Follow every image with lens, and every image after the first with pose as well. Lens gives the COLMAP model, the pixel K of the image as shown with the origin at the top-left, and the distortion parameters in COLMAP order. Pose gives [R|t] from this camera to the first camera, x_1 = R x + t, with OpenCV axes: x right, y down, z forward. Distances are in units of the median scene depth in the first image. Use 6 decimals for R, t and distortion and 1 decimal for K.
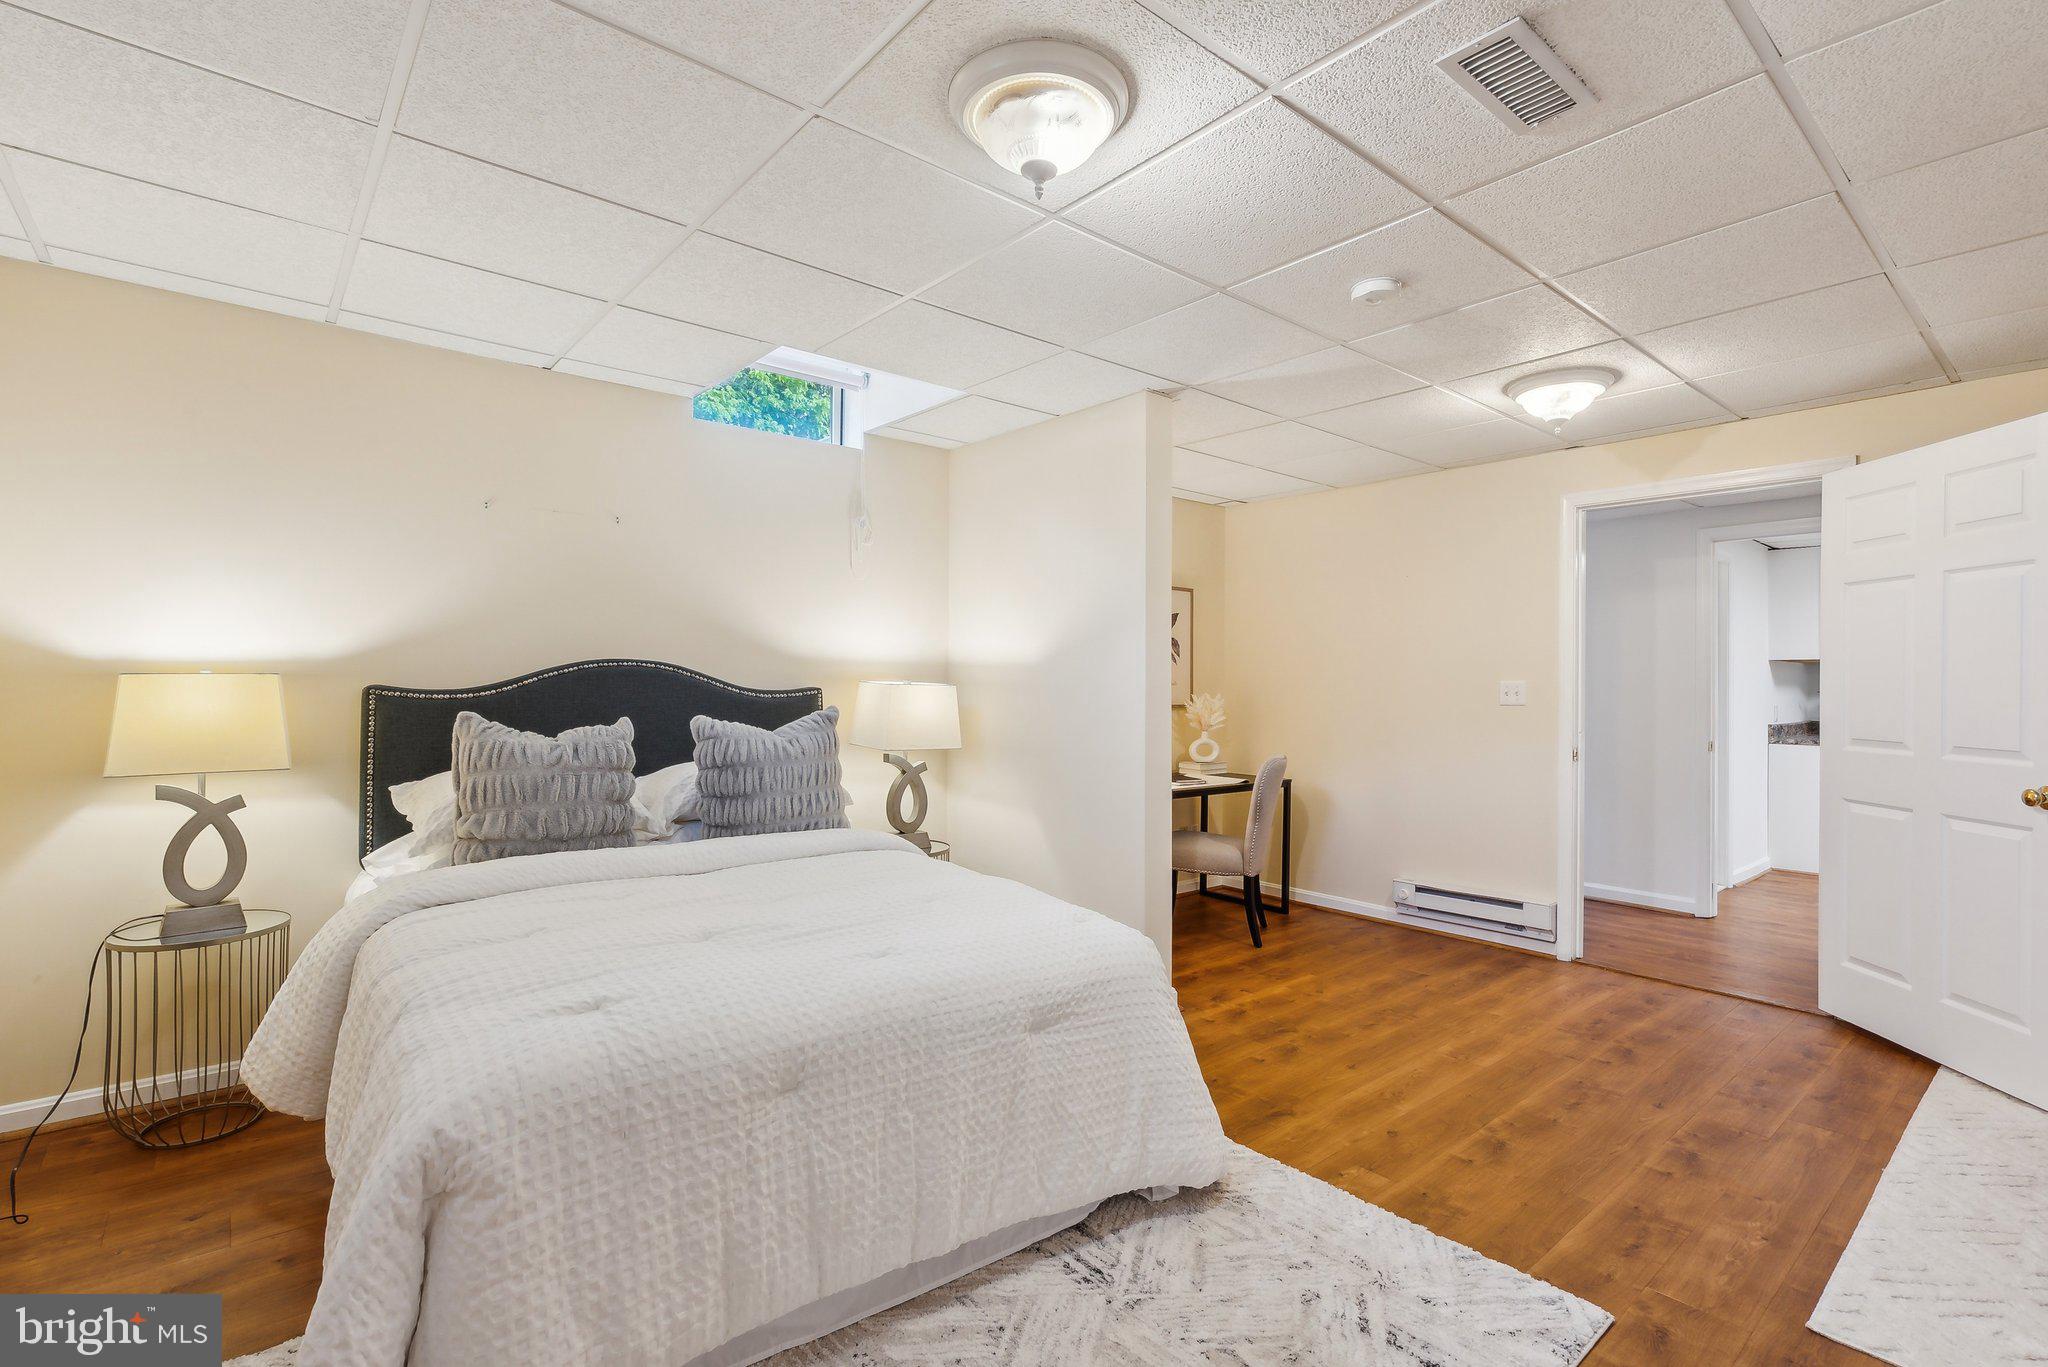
lens RADIAL K [[937.9, 0, 1026.6], [0, 937.9, 678.9], [0, 0, 1]] dist [-0.004645, -0.000416]
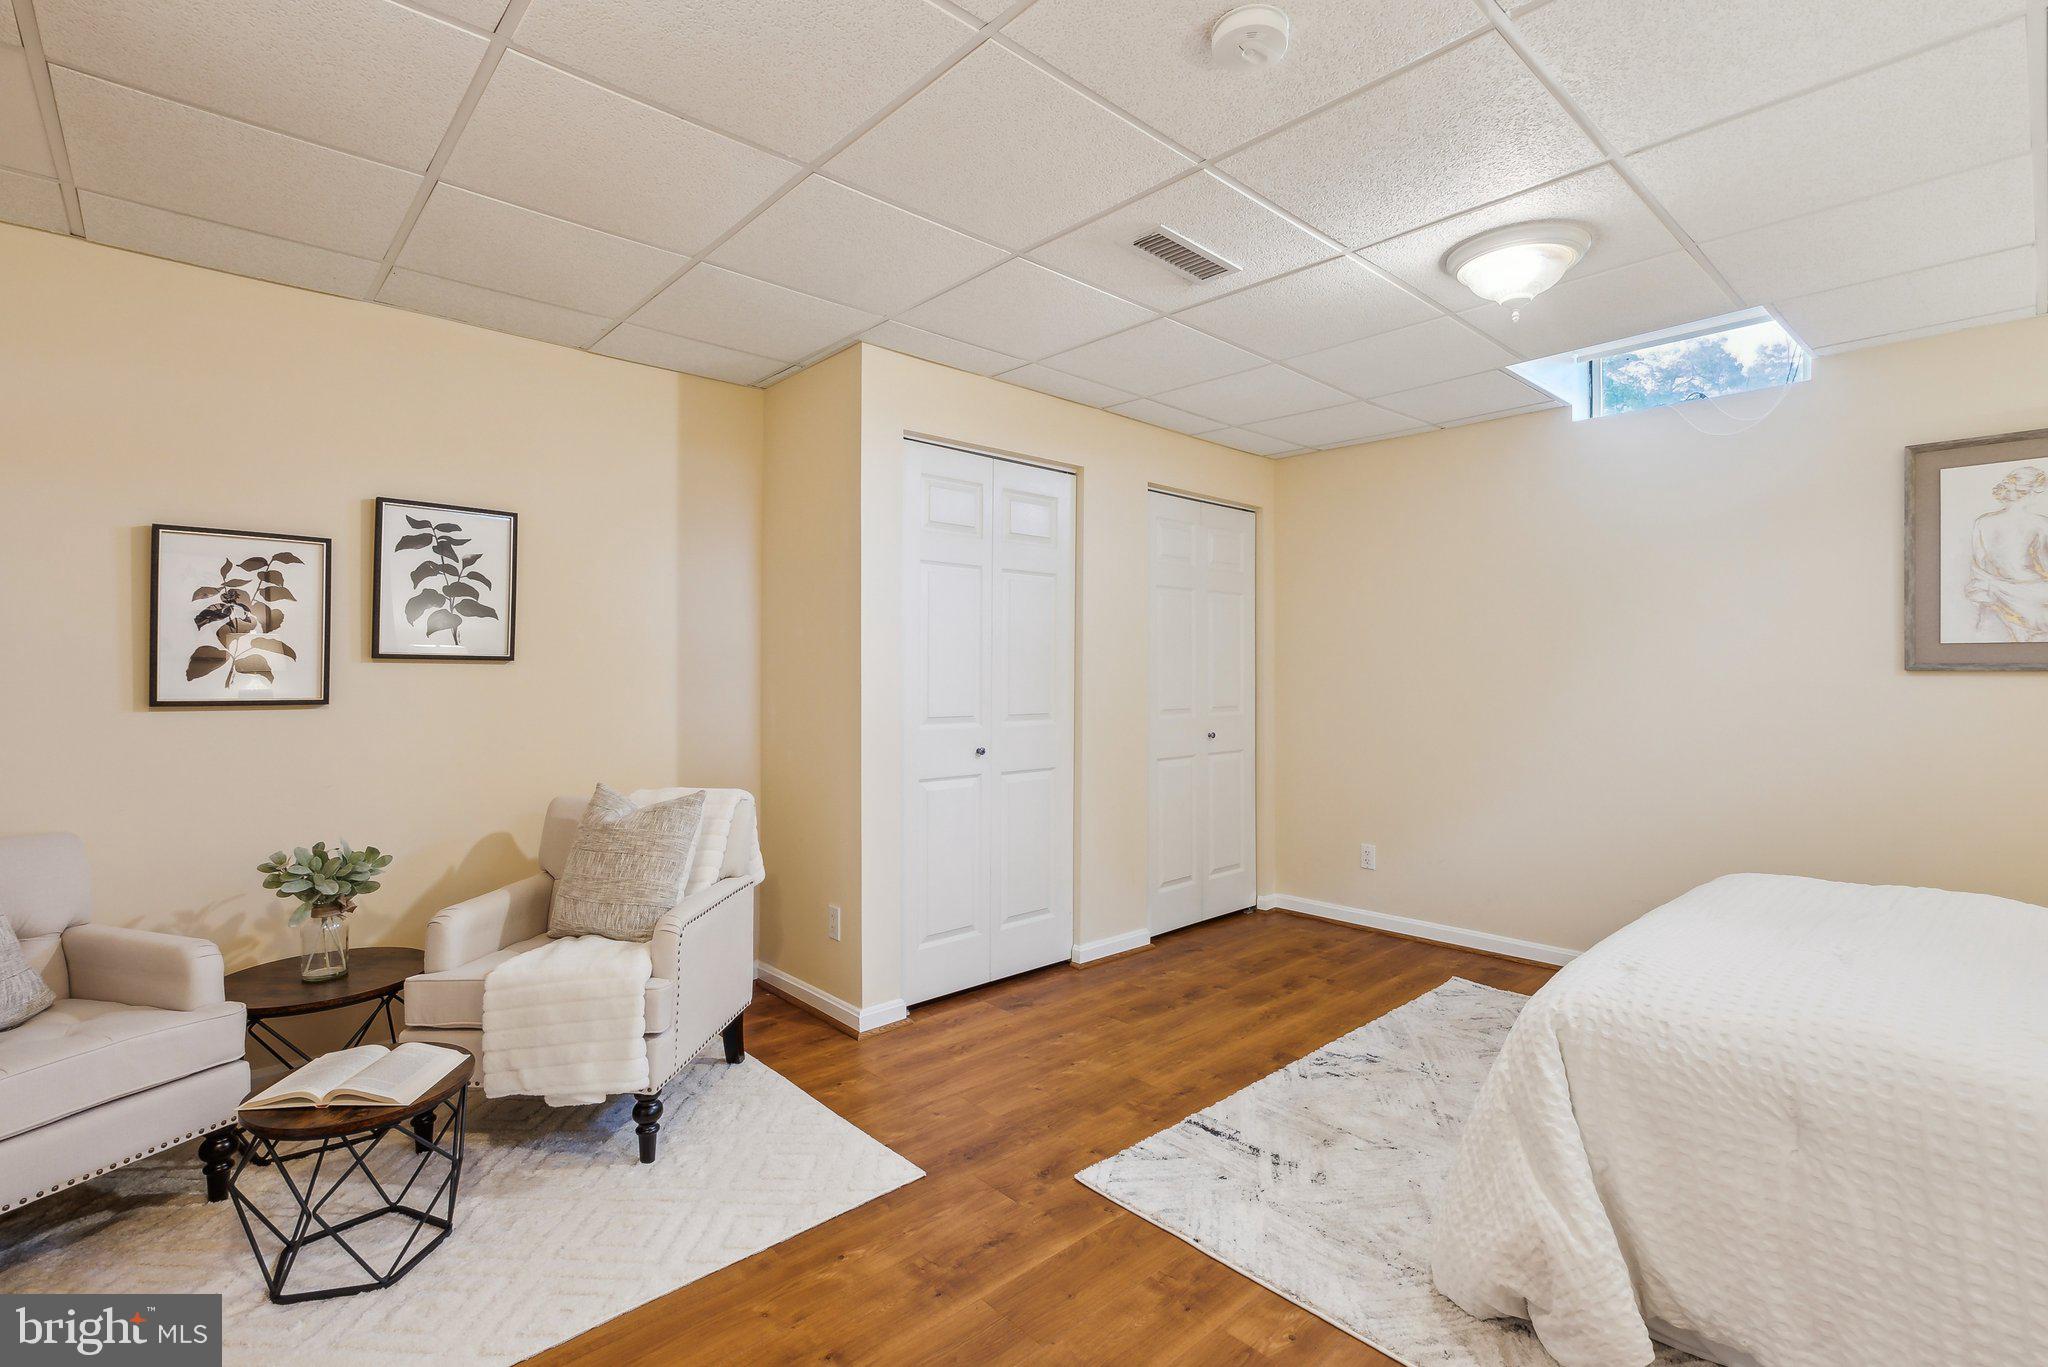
lens RADIAL K [[937.9, 0, 1021.8], [0, 937.9, 673.0], [0, 0, 1]] dist [-0.004645, -0.000416]
pose [[-0.999206, -0.007153, -0.039185, 0.624262], [-0.007002, 0.999968, -0.003987, 0.020037], [0.039213, -0.003710, -0.999224, 1.855614]]
